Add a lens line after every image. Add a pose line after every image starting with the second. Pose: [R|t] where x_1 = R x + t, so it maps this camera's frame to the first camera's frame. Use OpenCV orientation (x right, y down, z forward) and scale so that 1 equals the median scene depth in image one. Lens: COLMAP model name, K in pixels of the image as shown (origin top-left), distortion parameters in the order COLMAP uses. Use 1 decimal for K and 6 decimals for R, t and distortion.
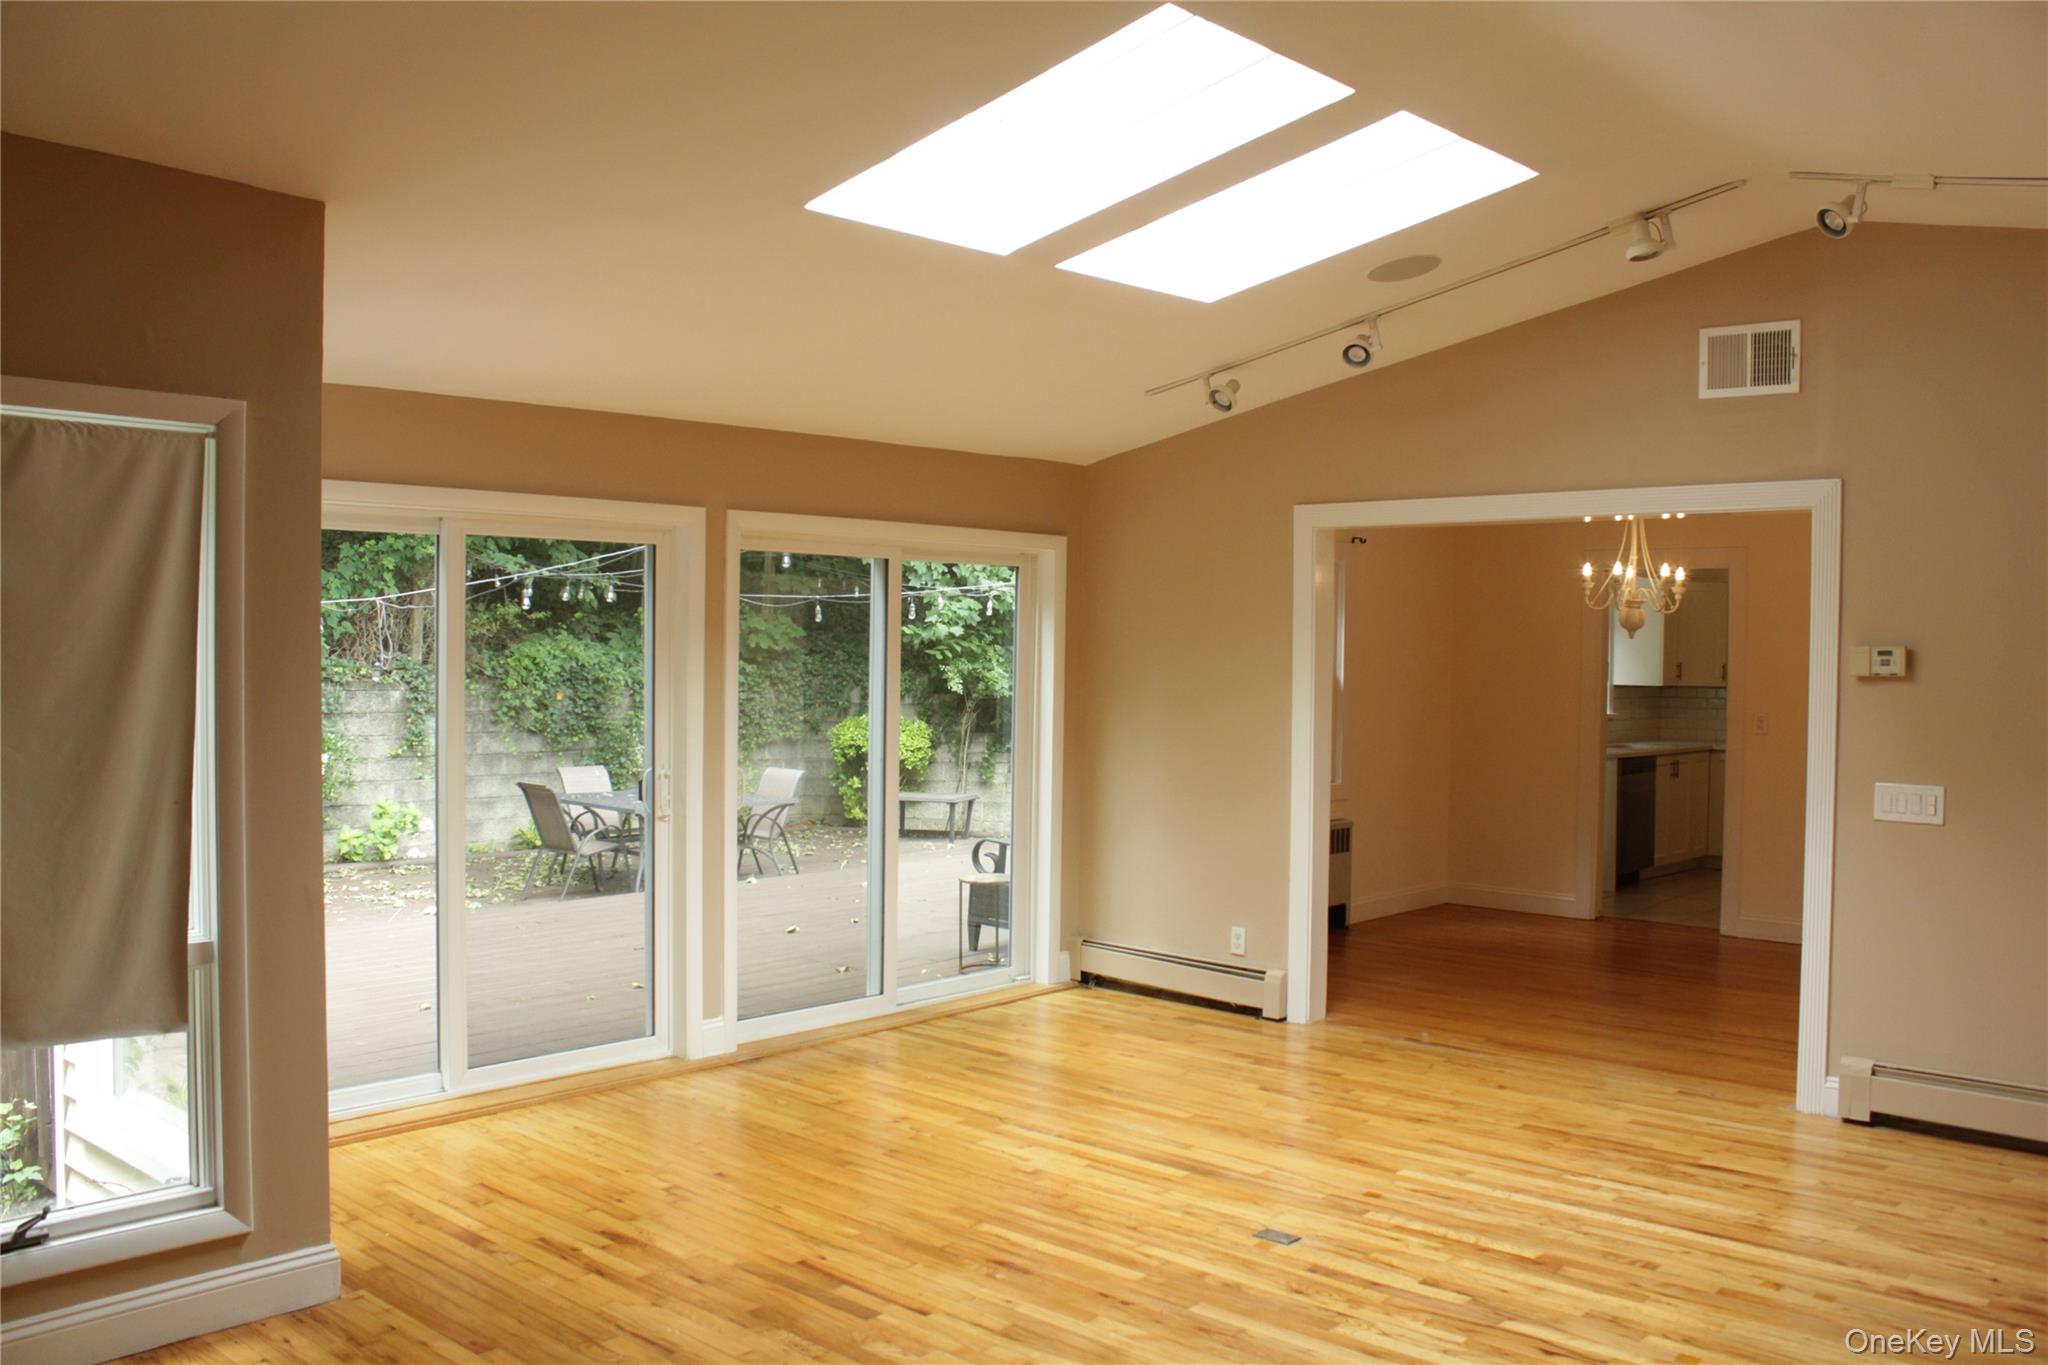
lens RADIAL K [[1702.1, 0, 1024.0], [0, 1702.1, 682.5], [0, 0, 1]] dist [-0.132348, 0.100147]
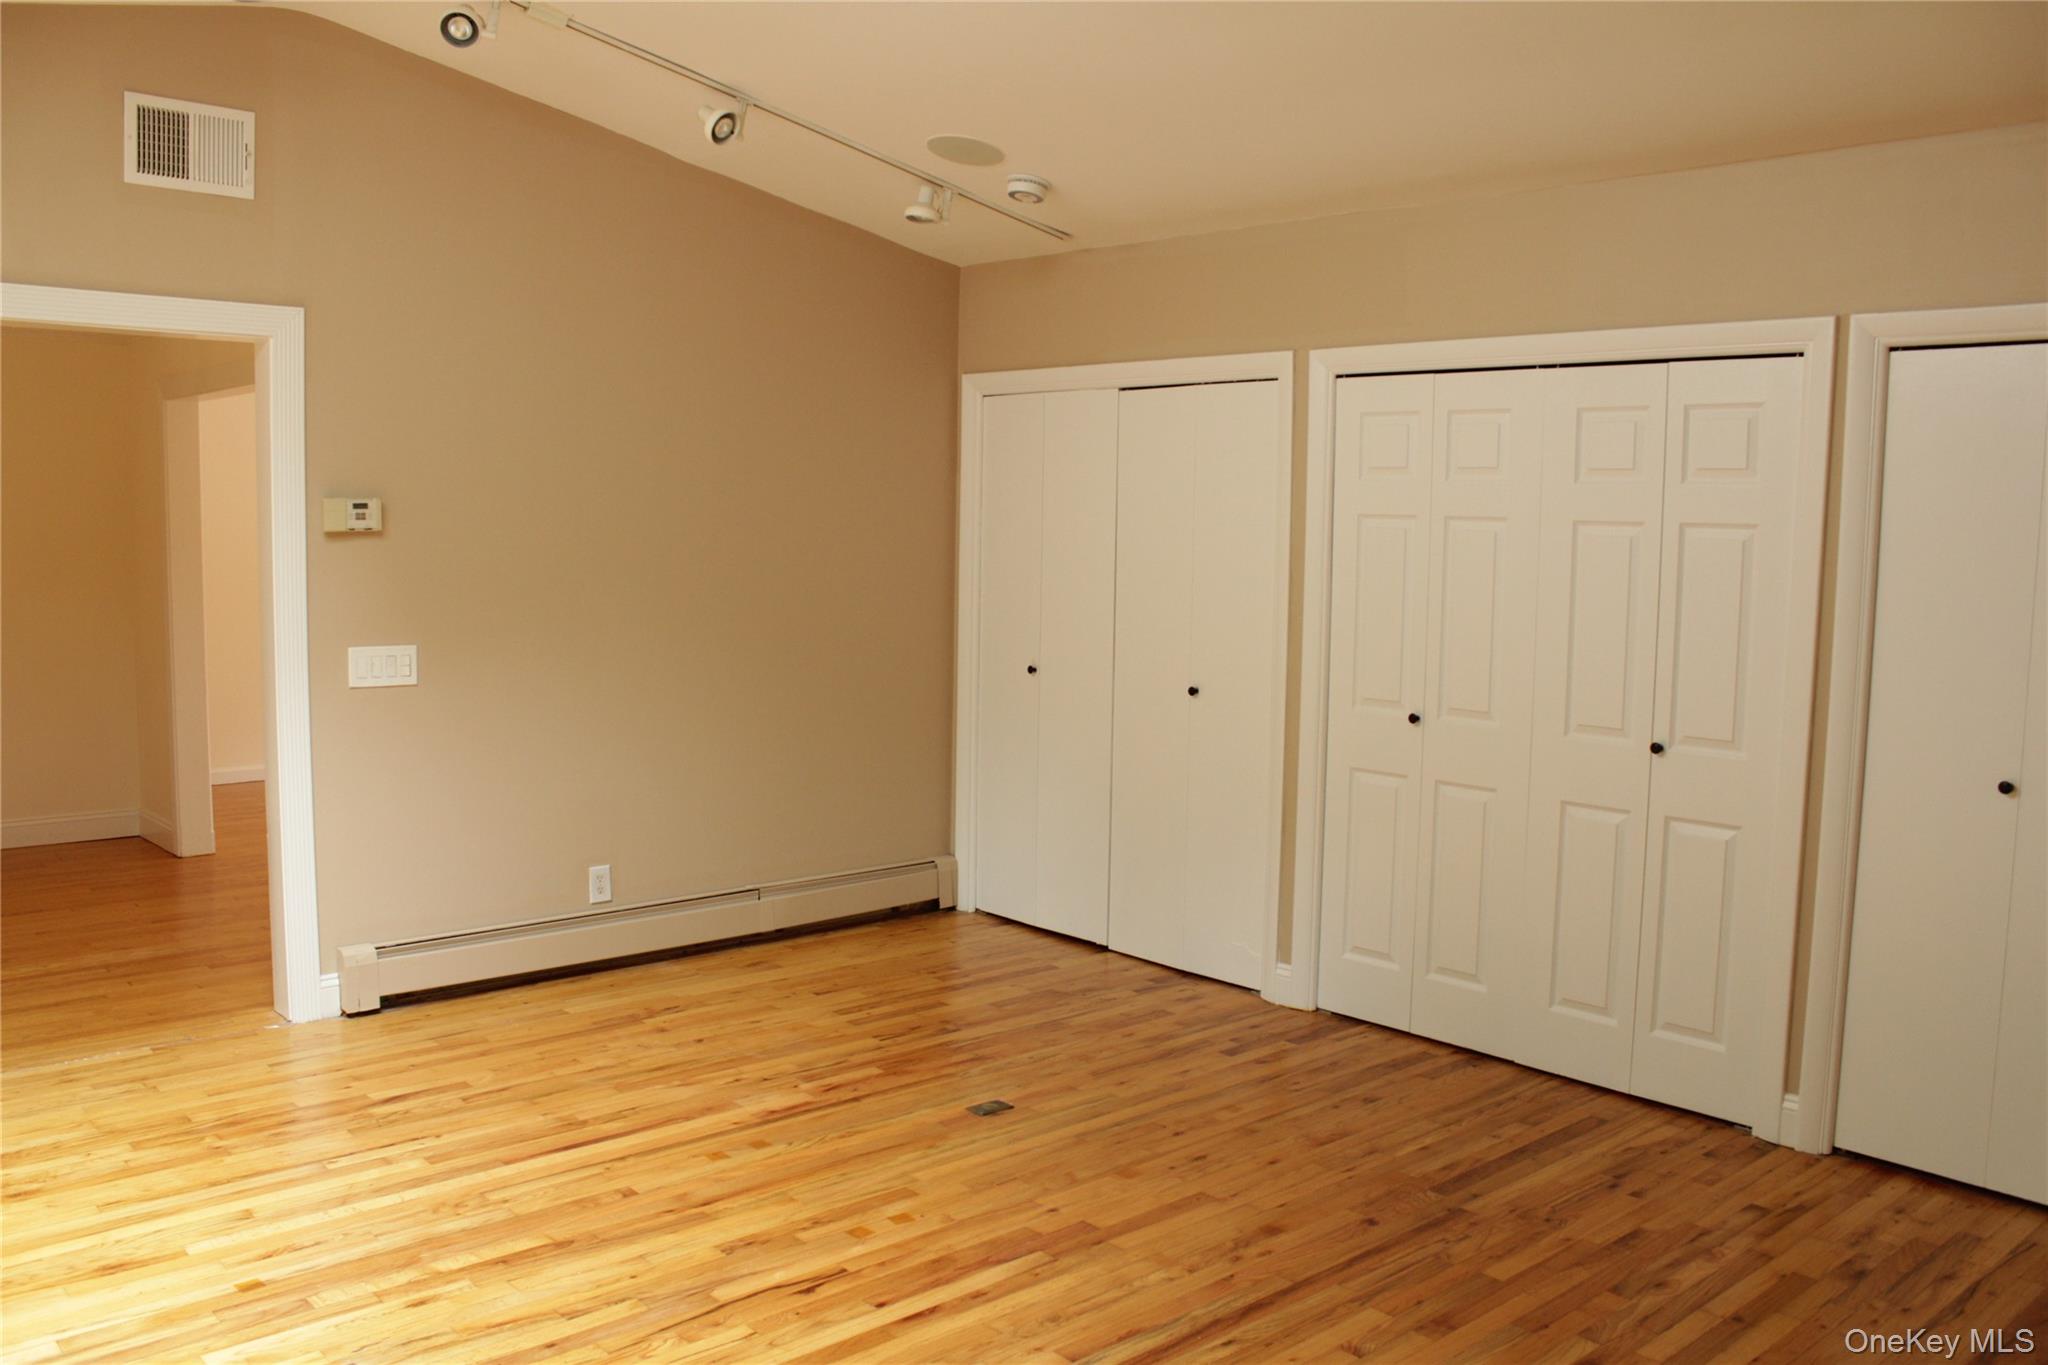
lens RADIAL K [[1702.1, 0, 1024.0], [0, 1702.1, 682.5], [0, 0, 1]] dist [-0.132348, 0.100147]
pose [[0.099958, -0.105004, 0.989435, -0.389701], [0.005885, 0.994461, 0.104943, -0.016158], [-0.994974, -0.004667, 0.100023, 0.567507]]
